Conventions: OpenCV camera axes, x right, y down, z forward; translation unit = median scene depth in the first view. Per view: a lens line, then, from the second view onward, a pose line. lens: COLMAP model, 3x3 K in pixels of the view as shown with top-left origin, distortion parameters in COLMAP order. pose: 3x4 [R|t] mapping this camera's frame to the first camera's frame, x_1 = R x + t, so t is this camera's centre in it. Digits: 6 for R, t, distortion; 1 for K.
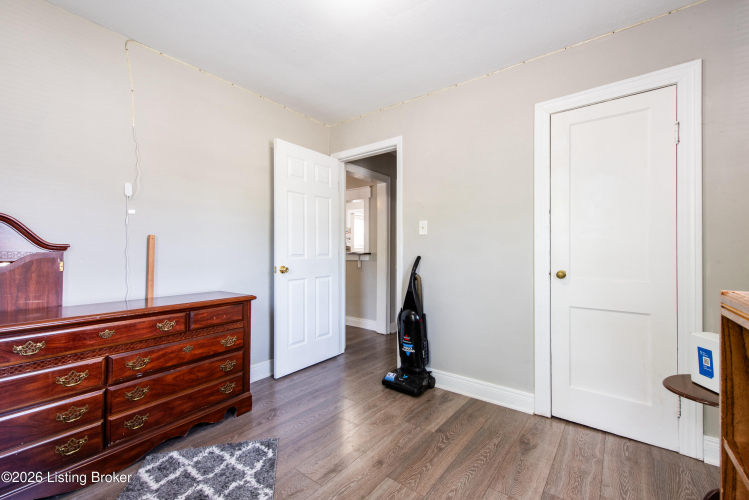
lens RADIAL K [[320.7, 0, 374.2], [0, 320.7, 249.0], [0, 0, 1]] dist [0.001873, 0.000035]
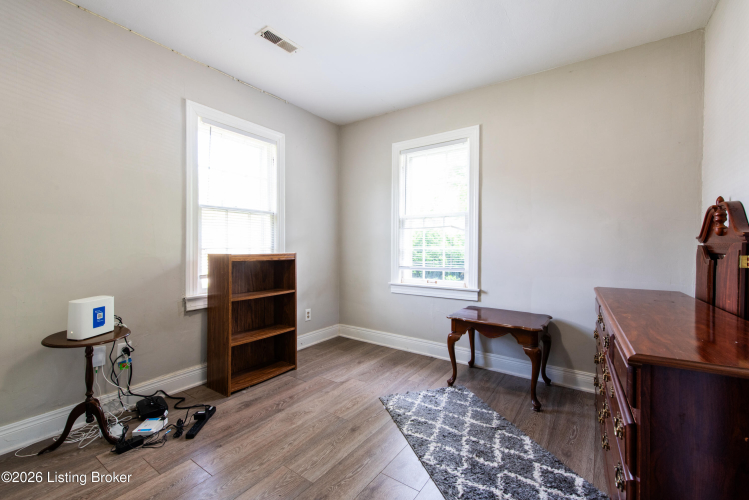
lens RADIAL K [[304.2, 0, 374.6], [0, 304.2, 248.6], [0, 0, 1]] dist [-0.000123, -0.000015]
pose [[-0.997933, -0.007373, -0.063842, -0.077956], [-0.007422, 0.999972, 0.000531, 0.033453], [0.063837, 0.001004, -0.997960, 1.964171]]
